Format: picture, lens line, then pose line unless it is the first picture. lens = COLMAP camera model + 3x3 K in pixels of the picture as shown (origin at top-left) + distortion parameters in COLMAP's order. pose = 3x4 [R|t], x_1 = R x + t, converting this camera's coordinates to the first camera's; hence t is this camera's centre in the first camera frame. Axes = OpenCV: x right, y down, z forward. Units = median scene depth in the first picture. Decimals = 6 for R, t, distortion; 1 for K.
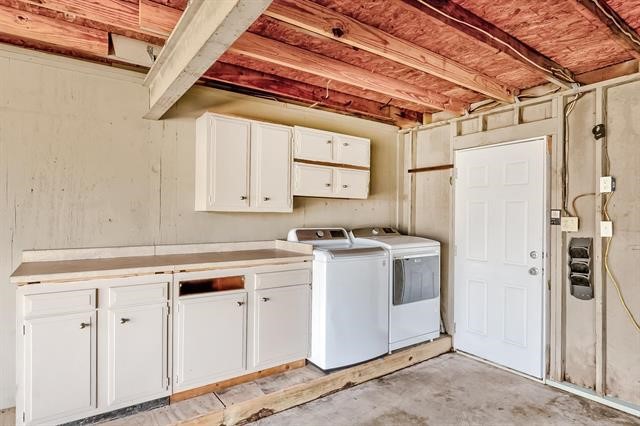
lens RADIAL K [[361.5, 0, 319.1], [0, 361.5, 215.7], [0, 0, 1]] dist [0.008471, 0.000791]
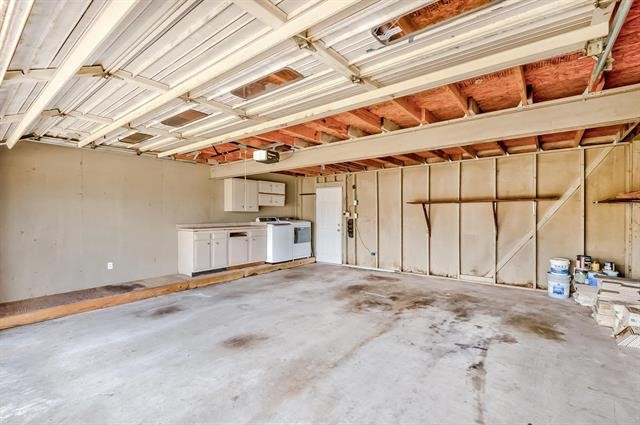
lens RADIAL K [[287.8, 0, 320.8], [0, 287.8, 214.2], [0, 0, 1]] dist [0.003556, -0.002798]
pose [[0.957771, -0.008717, 0.287399, -0.246708], [0.008112, 0.999962, 0.003297, 0.008227], [-0.287417, -0.000827, 0.957805, -1.251636]]
